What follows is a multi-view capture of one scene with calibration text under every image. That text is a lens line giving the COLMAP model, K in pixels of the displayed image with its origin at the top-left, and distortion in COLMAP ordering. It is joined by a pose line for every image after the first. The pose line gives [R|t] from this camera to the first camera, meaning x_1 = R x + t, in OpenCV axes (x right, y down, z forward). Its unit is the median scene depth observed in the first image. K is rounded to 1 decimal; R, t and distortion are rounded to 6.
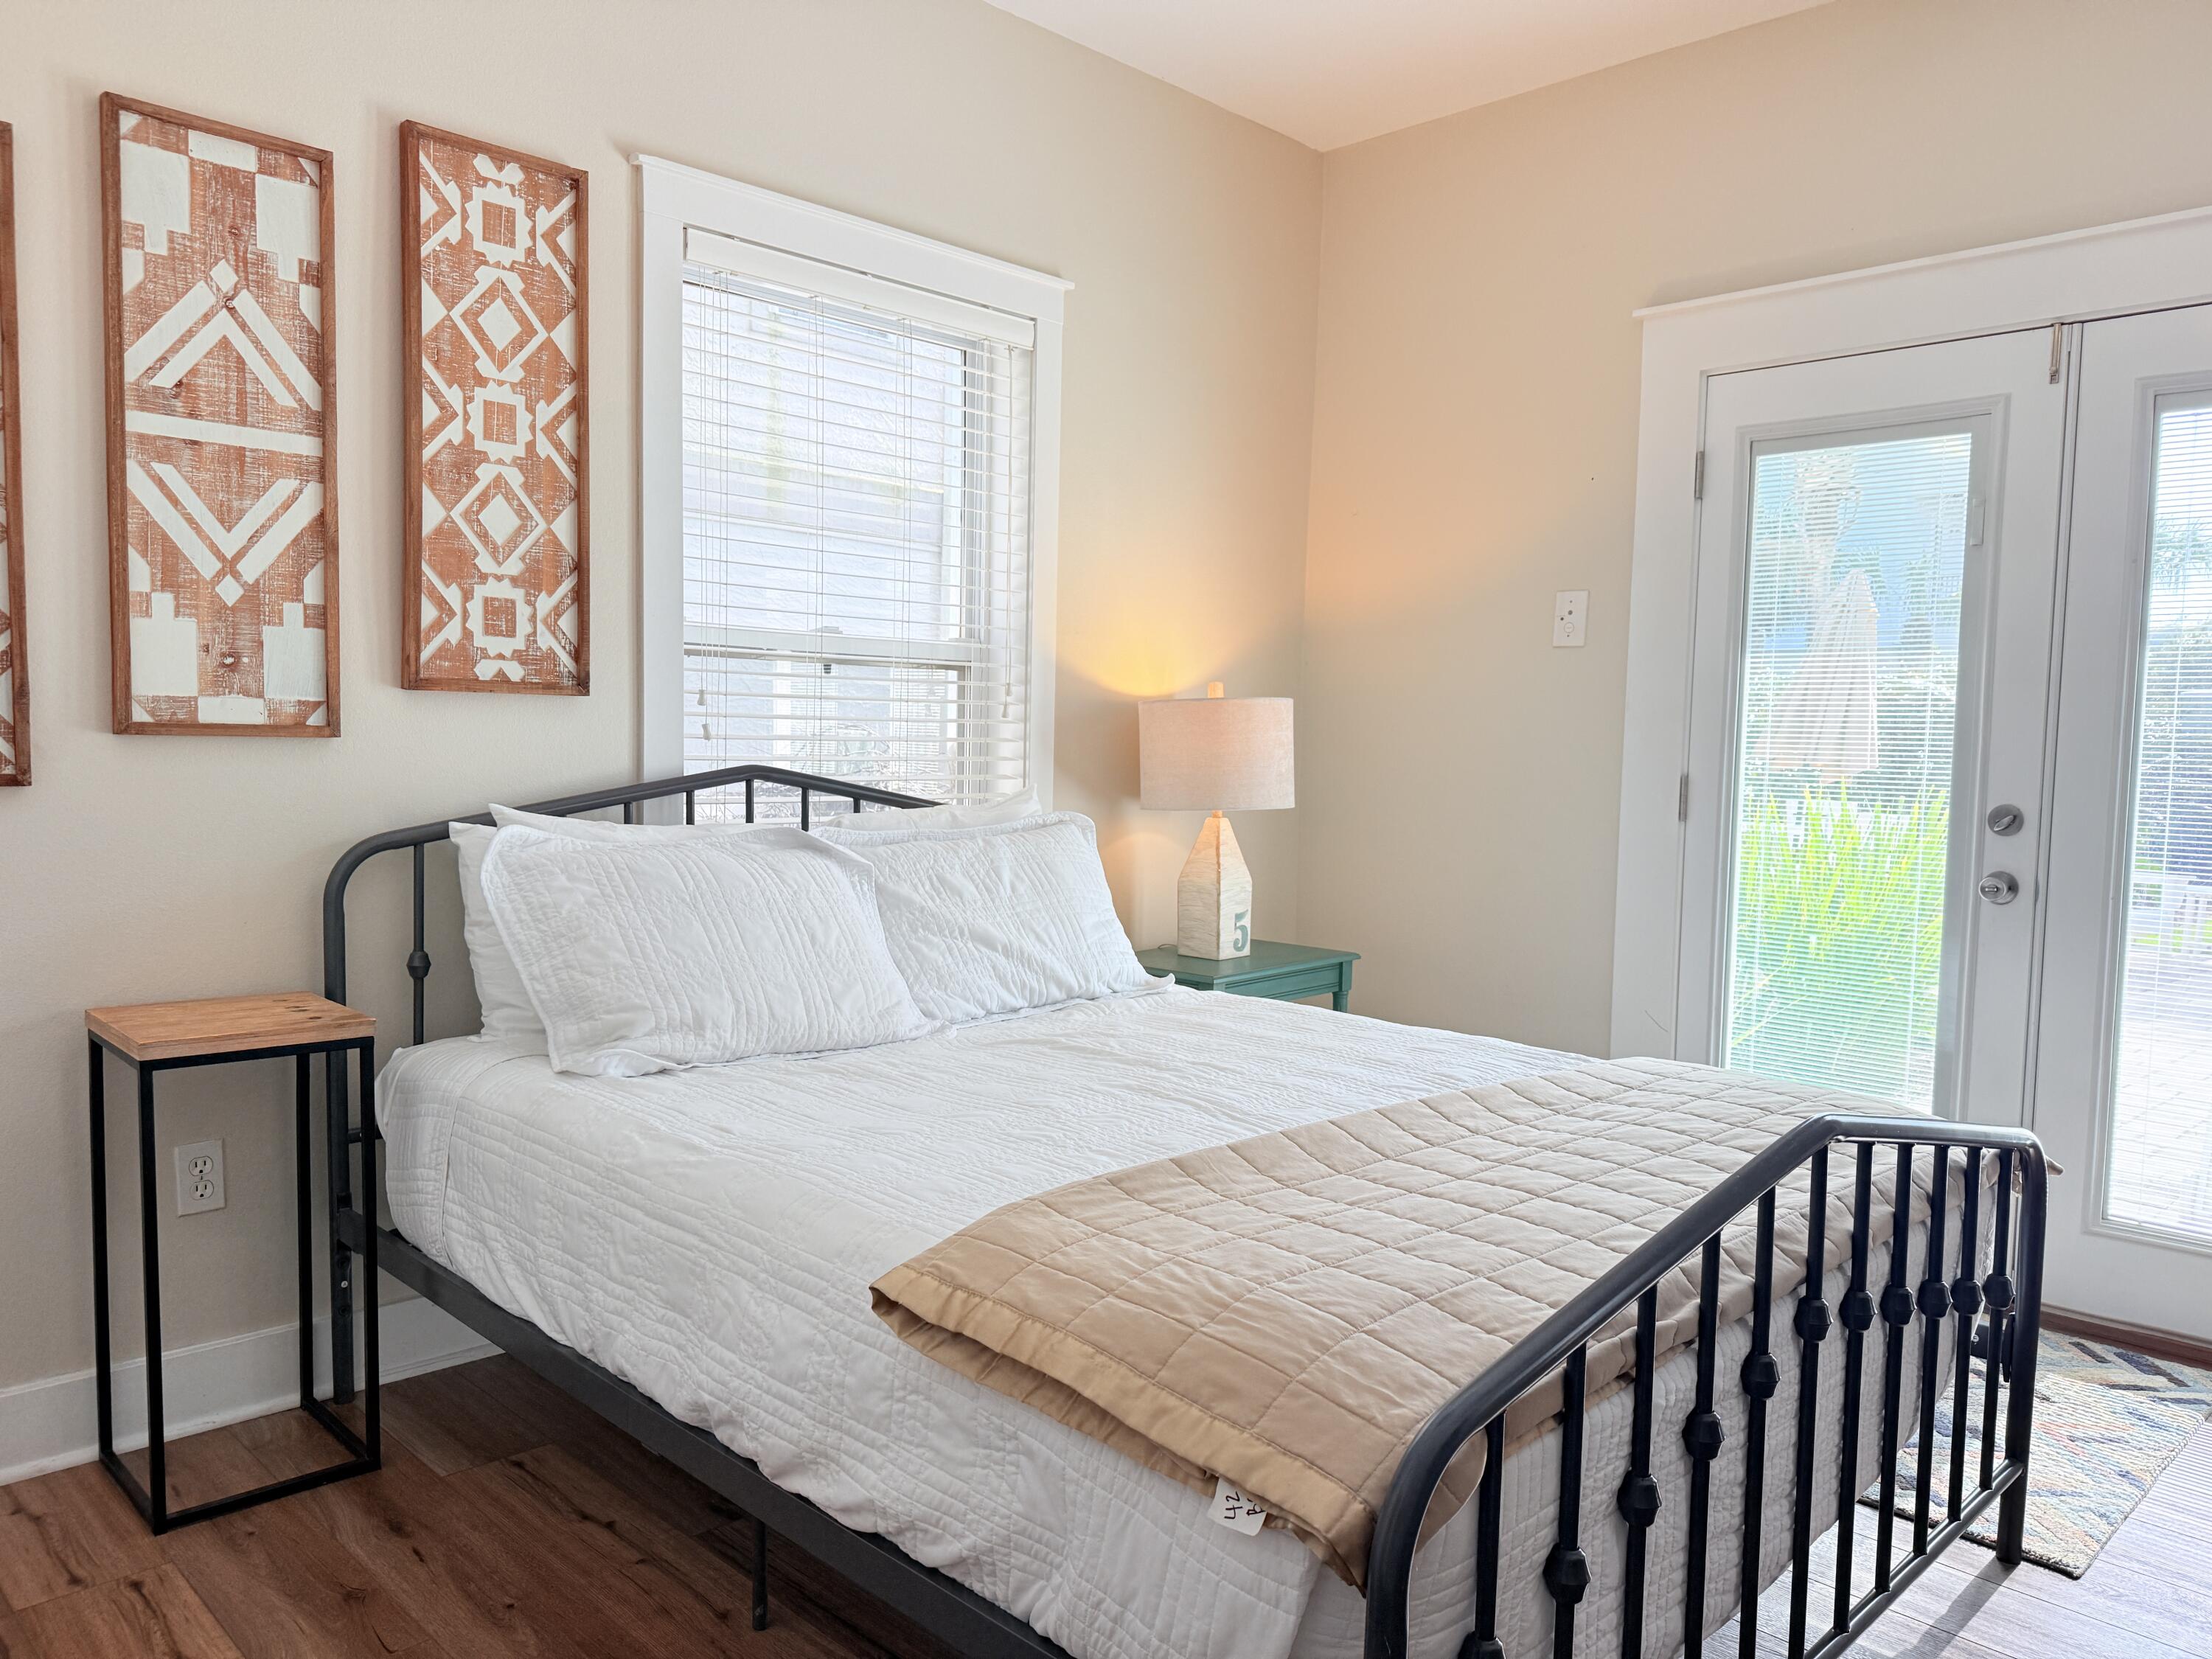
lens RADIAL K [[1548.1, 0, 1092.9], [0, 1548.1, 820.1], [0, 0, 1]] dist [-0.007951, -0.012929]
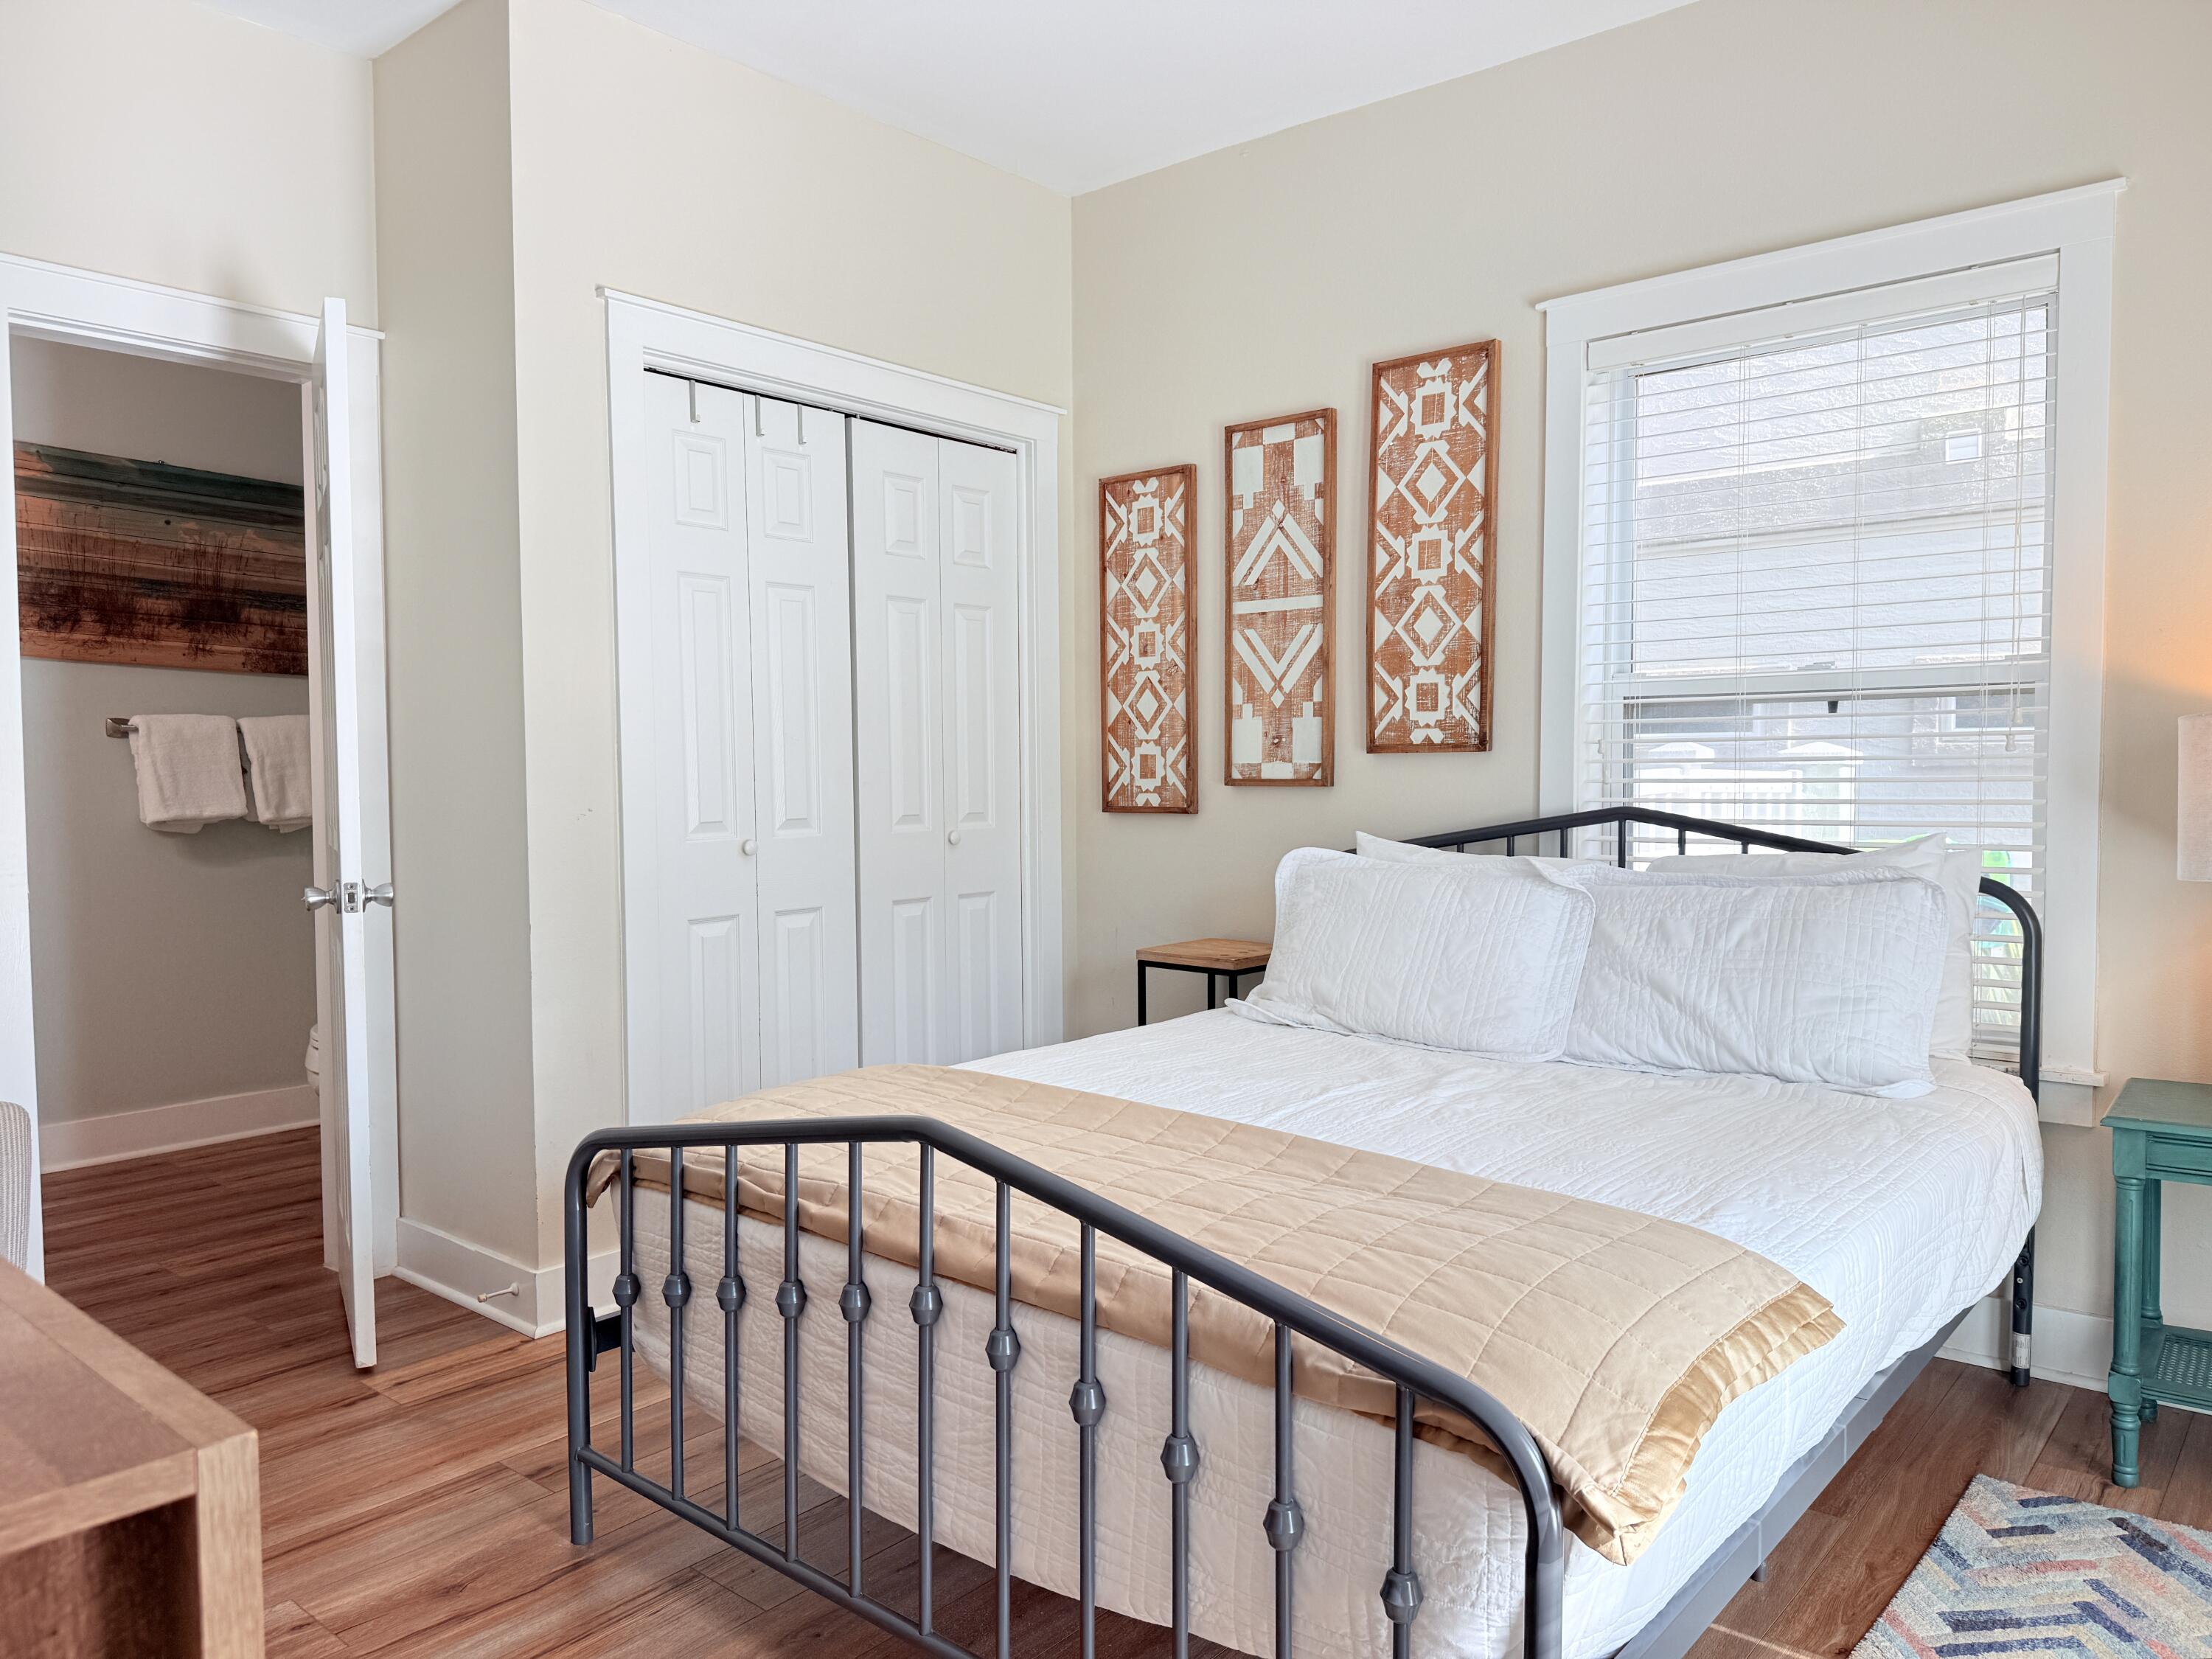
lens RADIAL K [[1548.1, 0, 1099.1], [0, 1548.1, 839.0], [0, 0, 1]] dist [-0.007951, -0.012929]
pose [[0.052882, 0.036623, -0.997929, 0.984078], [-0.034224, 0.998807, 0.034842, -0.044308], [0.998014, 0.032310, 0.054072, 0.648881]]
